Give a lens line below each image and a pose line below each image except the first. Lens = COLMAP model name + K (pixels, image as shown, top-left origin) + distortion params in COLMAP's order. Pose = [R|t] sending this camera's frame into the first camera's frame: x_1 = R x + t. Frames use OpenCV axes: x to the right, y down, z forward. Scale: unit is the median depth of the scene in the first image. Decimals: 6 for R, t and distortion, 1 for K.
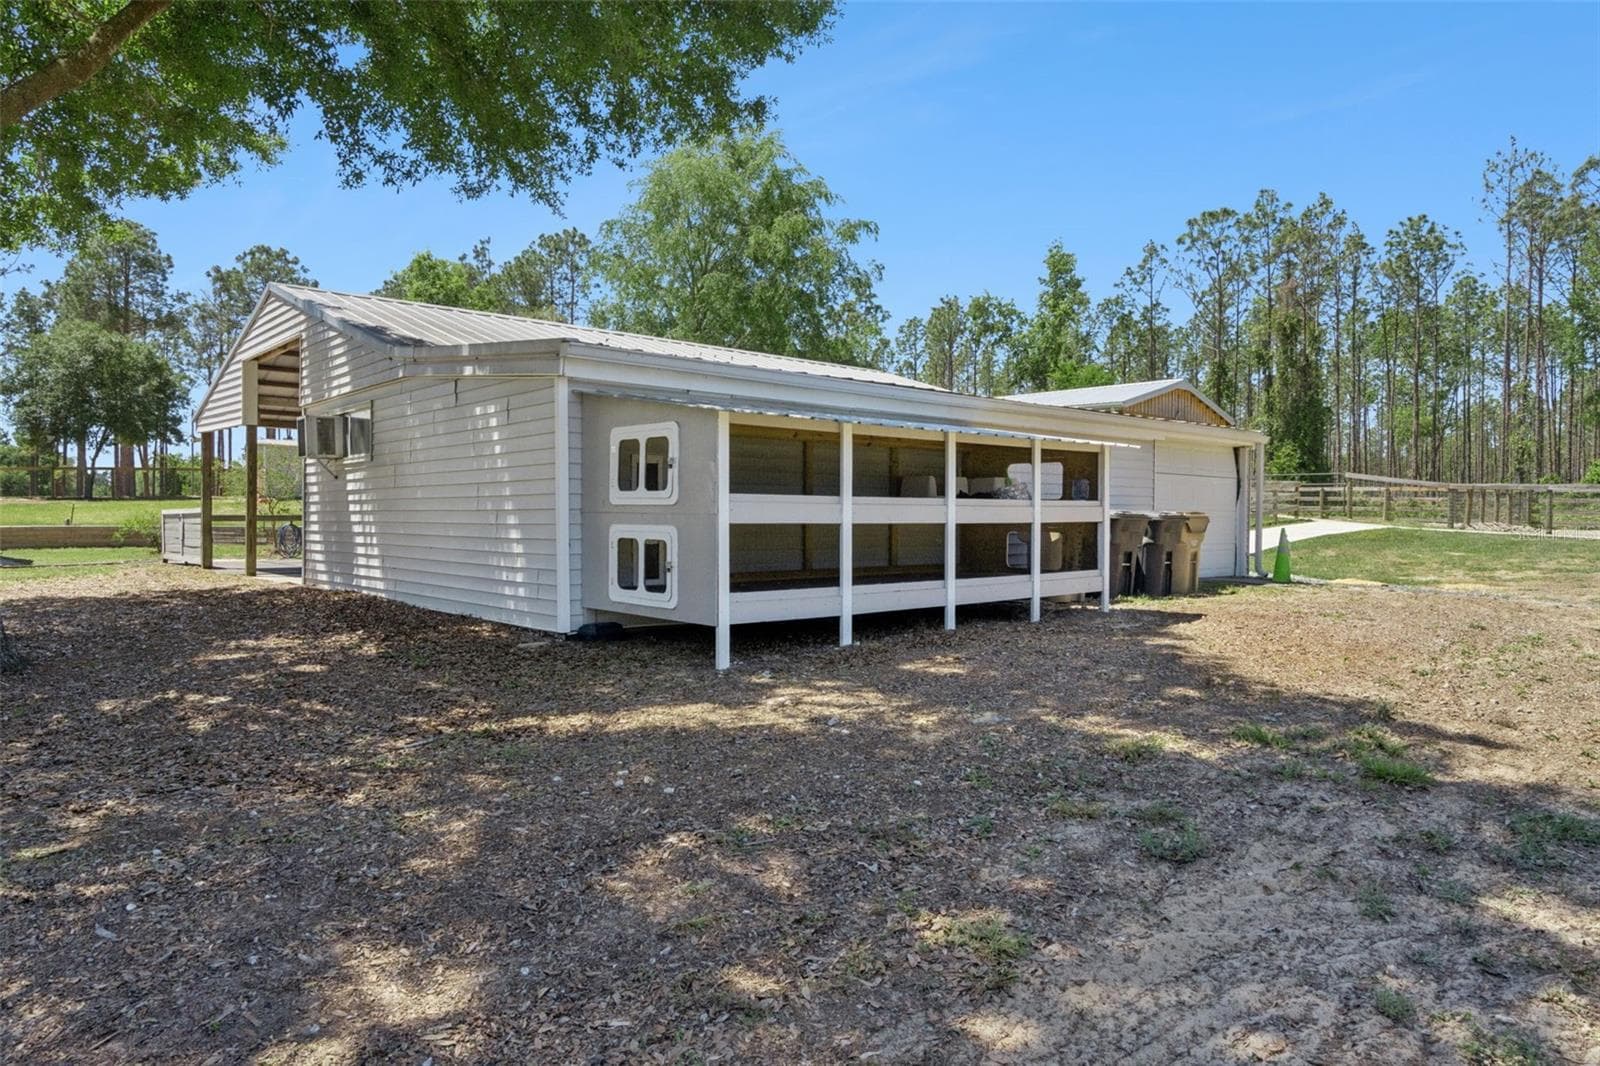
lens RADIAL K [[891.5, 0, 803.9], [0, 891.5, 519.1], [0, 0, 1]] dist [0.007283, 0.000812]
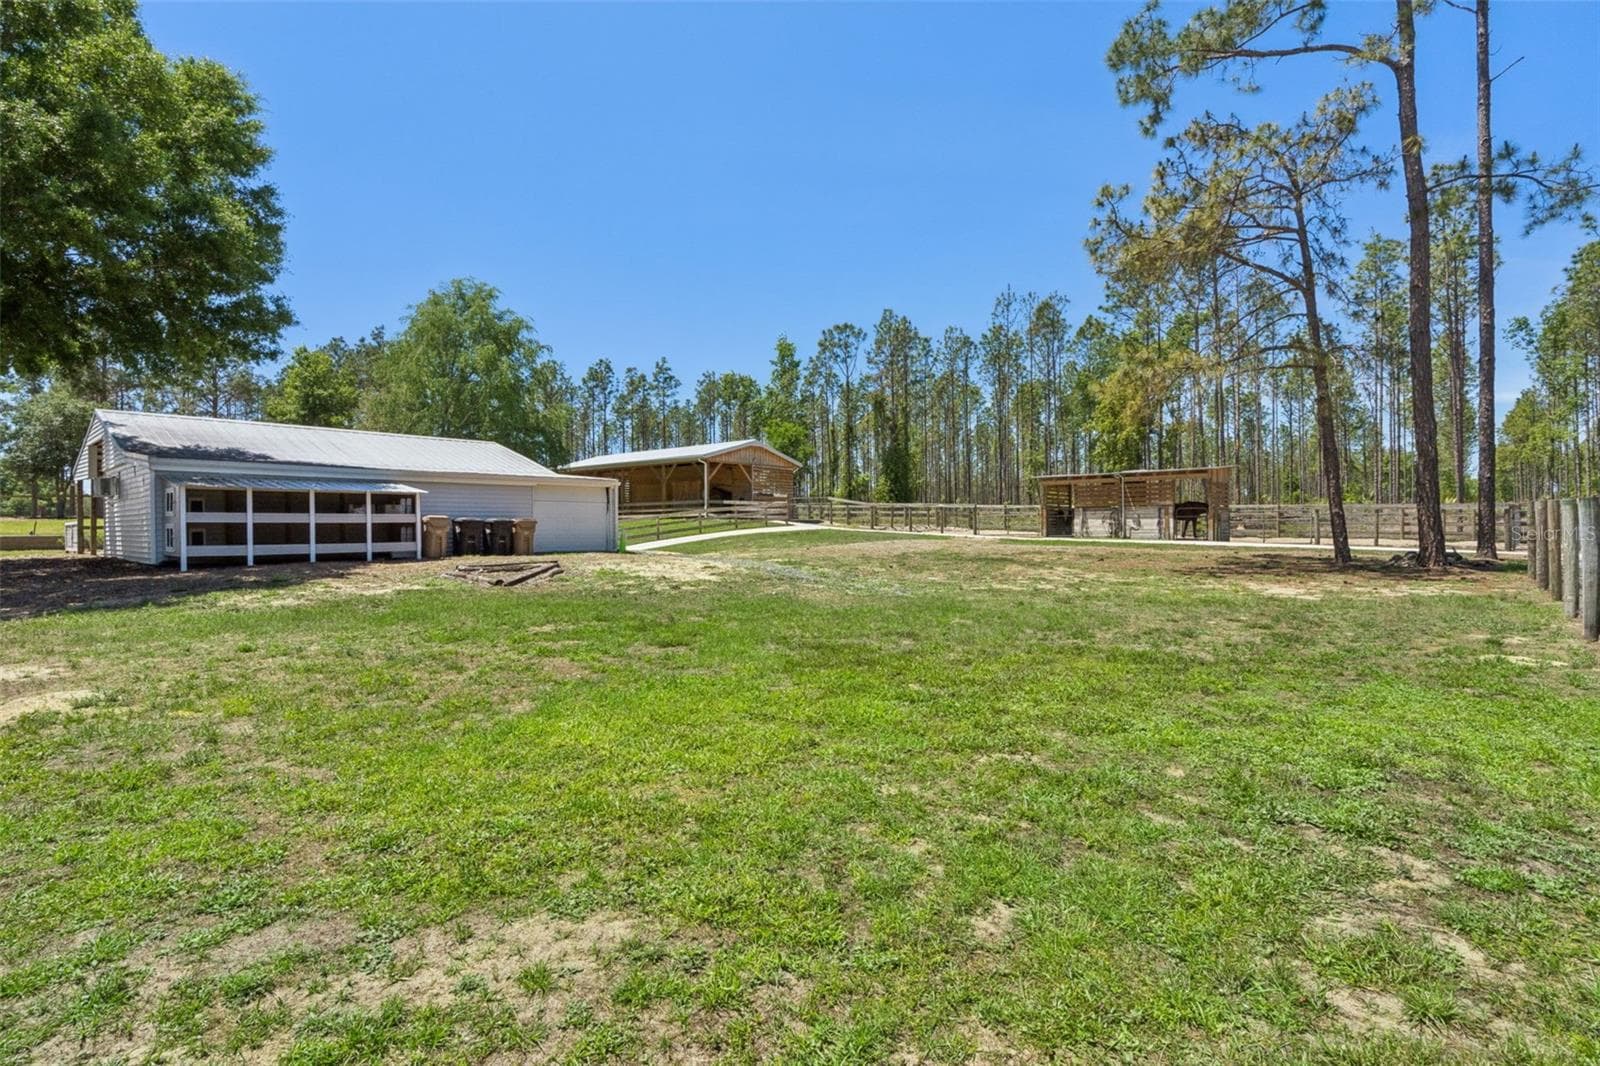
lens RADIAL K [[739.0, 0, 789.2], [0, 739.0, 531.8], [0, 0, 1]] dist [0.002458, 0.000569]
pose [[0.997585, -0.007236, 0.069071, 0.282049], [0.007244, 0.999974, 0.000139, 0.008376], [-0.069070, 0.000361, 0.997612, -0.259909]]
